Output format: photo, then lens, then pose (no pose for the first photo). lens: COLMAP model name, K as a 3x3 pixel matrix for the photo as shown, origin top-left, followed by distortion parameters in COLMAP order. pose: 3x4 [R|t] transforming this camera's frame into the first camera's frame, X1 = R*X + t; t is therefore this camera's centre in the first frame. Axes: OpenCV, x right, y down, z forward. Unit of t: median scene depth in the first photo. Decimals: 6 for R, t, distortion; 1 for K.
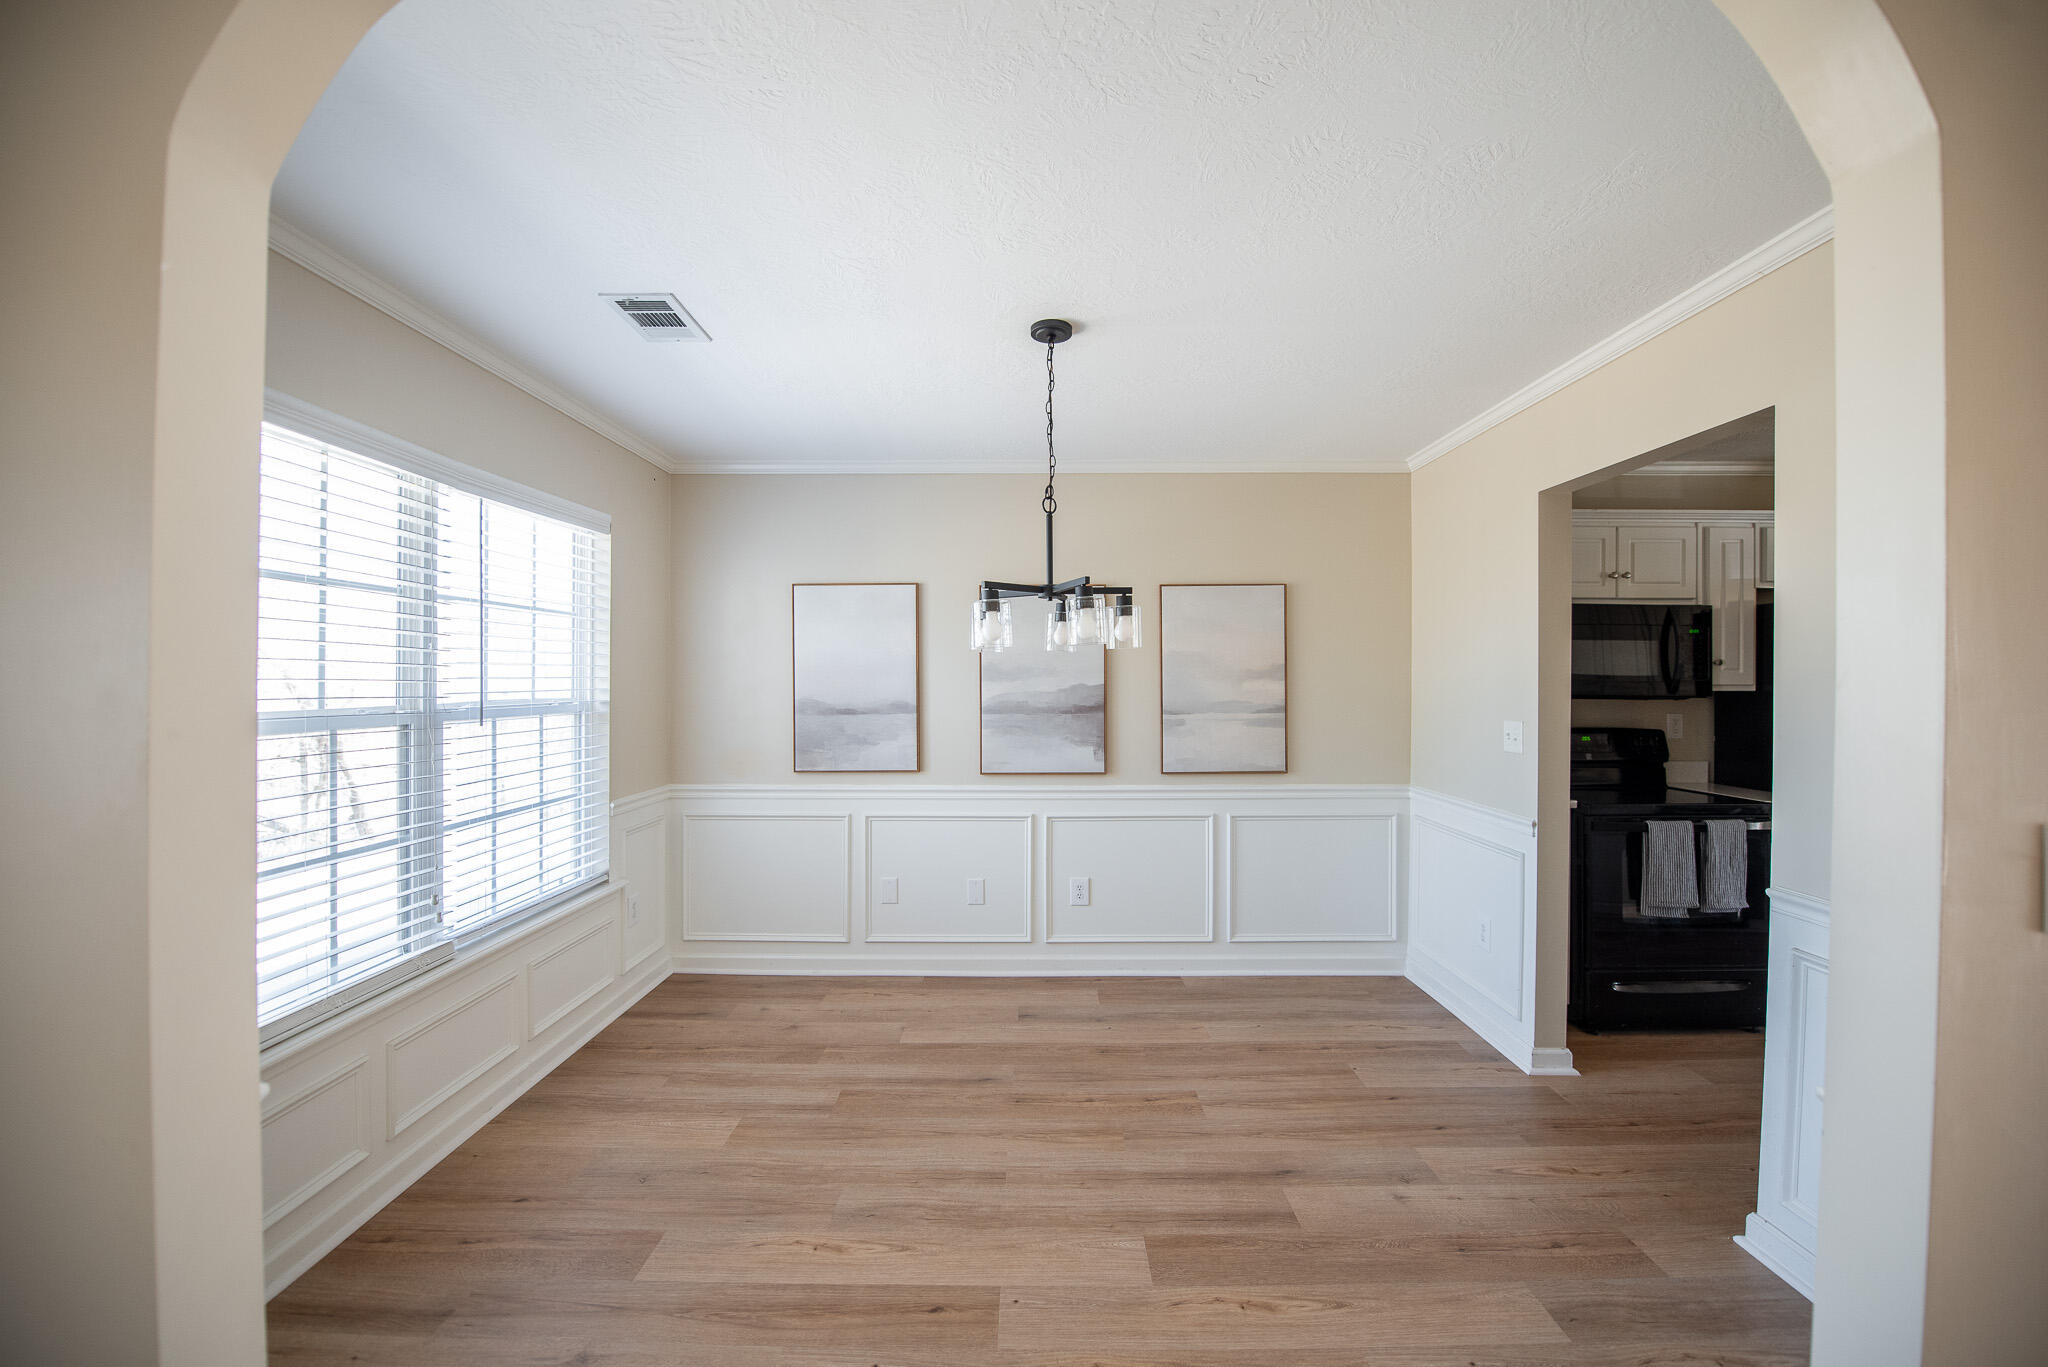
lens RADIAL K [[808.6, 0, 1023.6], [0, 808.6, 686.5], [0, 0, 1]] dist [-0.013583, -0.002706]
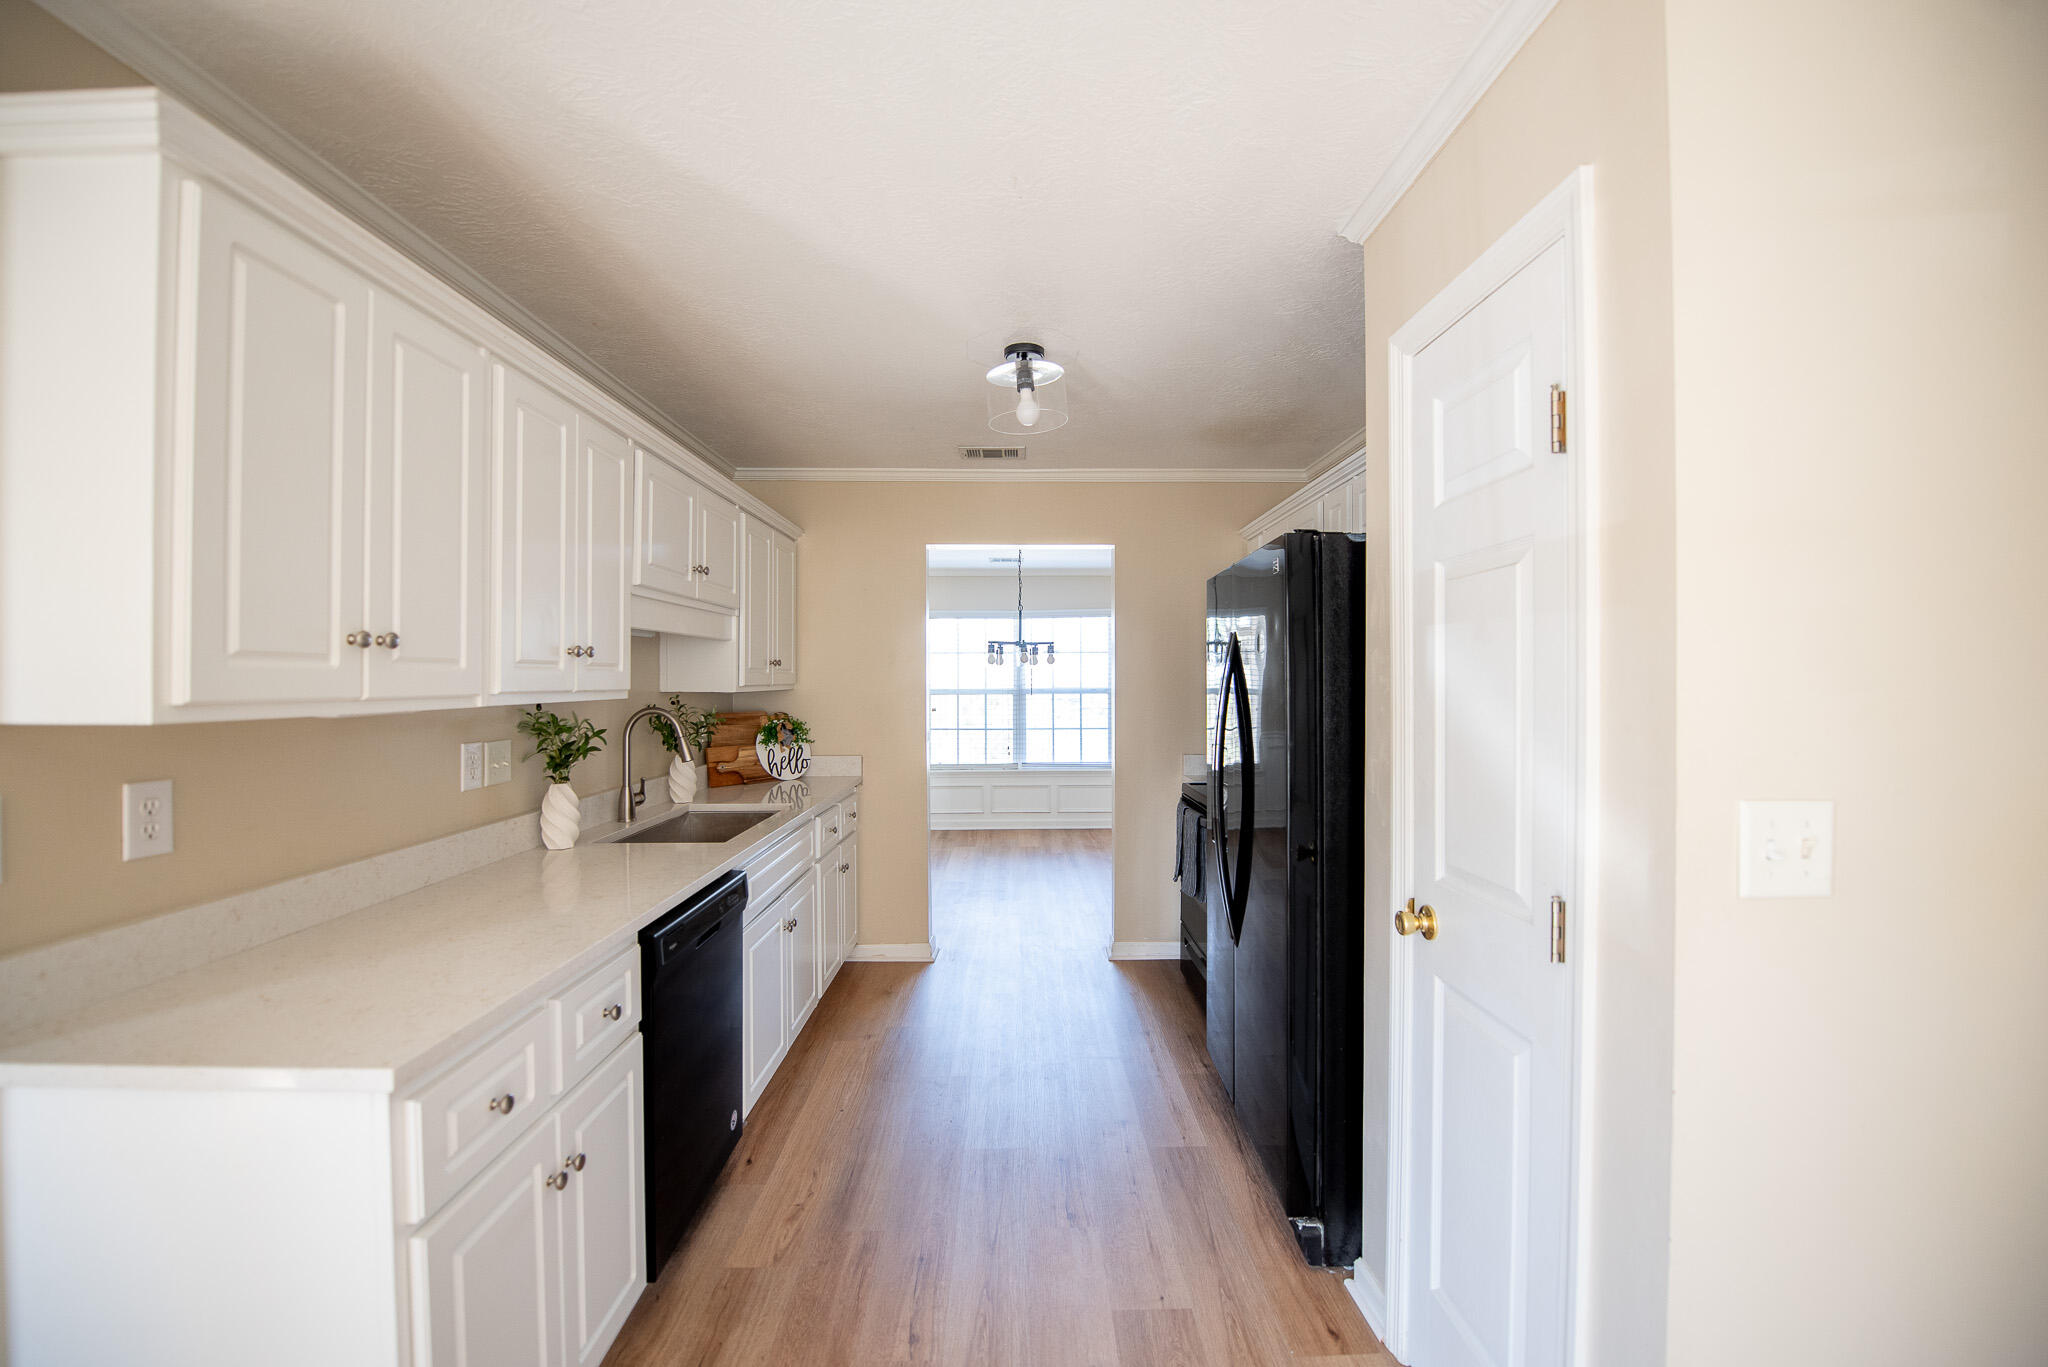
lens RADIAL K [[823.6, 0, 1024.0], [0, 823.6, 683.5], [0, 0, 1]] dist [-0.027540, -0.000395]
pose [[0.017362, 0.005215, -0.999836, 1.919097], [0.001533, 0.999985, 0.005243, -0.009986], [0.999848, -0.001624, 0.017353, 0.741857]]
